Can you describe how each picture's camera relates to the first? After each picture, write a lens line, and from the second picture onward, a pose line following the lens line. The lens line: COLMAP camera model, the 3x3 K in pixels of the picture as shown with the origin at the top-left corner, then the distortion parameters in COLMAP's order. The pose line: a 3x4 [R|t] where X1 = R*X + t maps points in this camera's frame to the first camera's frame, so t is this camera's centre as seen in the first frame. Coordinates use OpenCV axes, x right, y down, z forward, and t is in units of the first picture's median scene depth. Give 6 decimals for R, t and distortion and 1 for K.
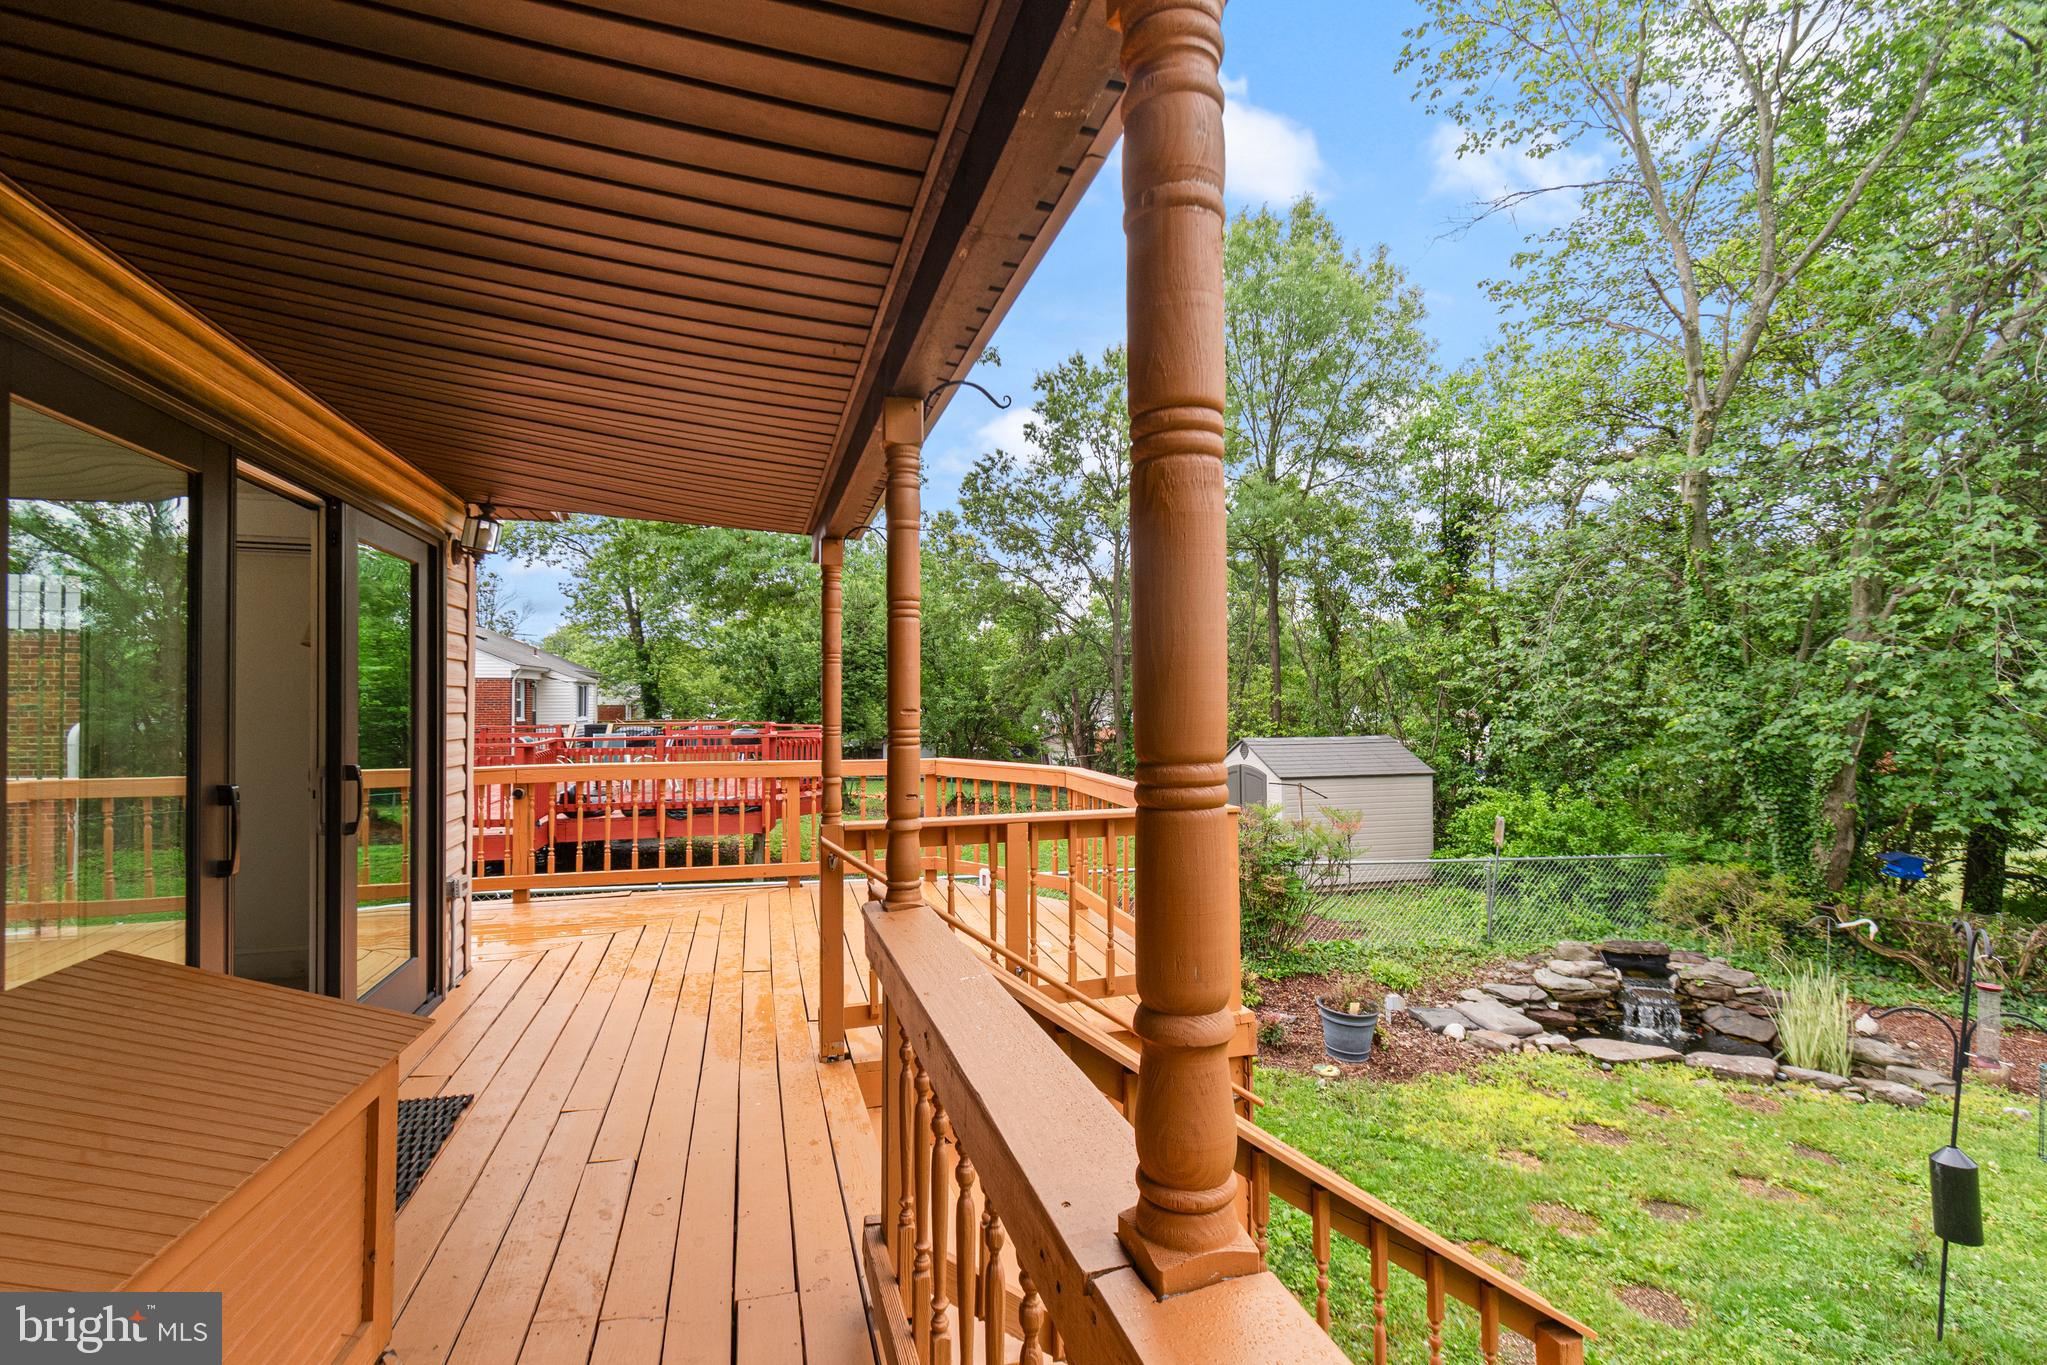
lens RADIAL K [[936.1, 0, 1017.0], [0, 936.1, 694.4], [0, 0, 1]] dist [0.008396, -0.003042]
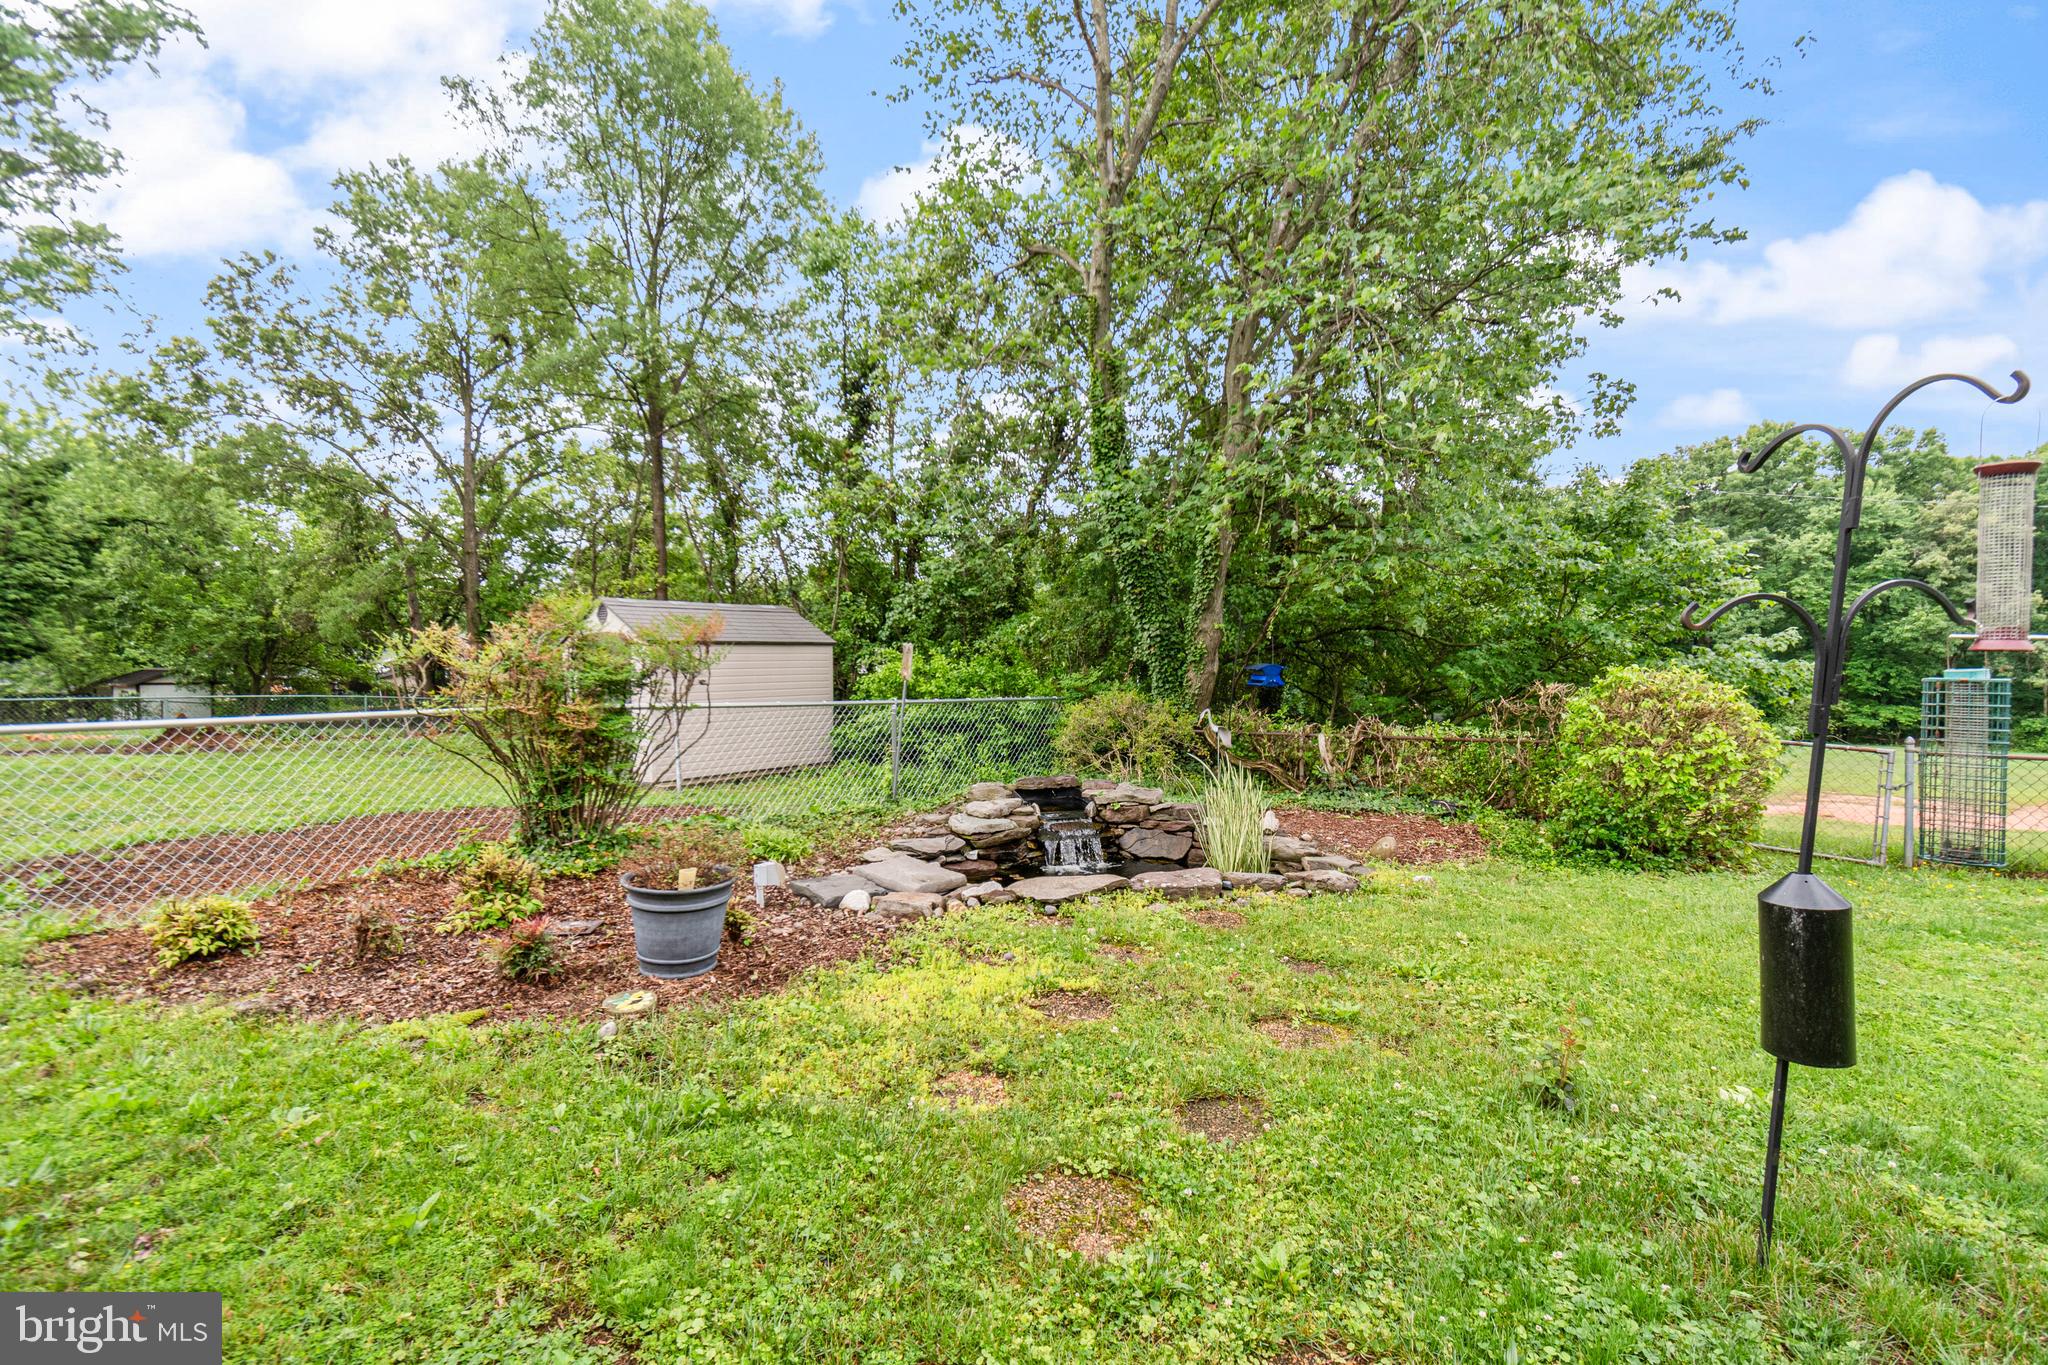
lens RADIAL K [[936.5, 0, 1026.6], [0, 936.5, 666.5], [0, 0, 1]] dist [0.008396, -0.003042]
pose [[0.814811, -0.011933, 0.579604, 0.163853], [-0.007749, 0.999475, 0.031471, 0.153451], [-0.579675, -0.030135, 0.814291, 0.354271]]
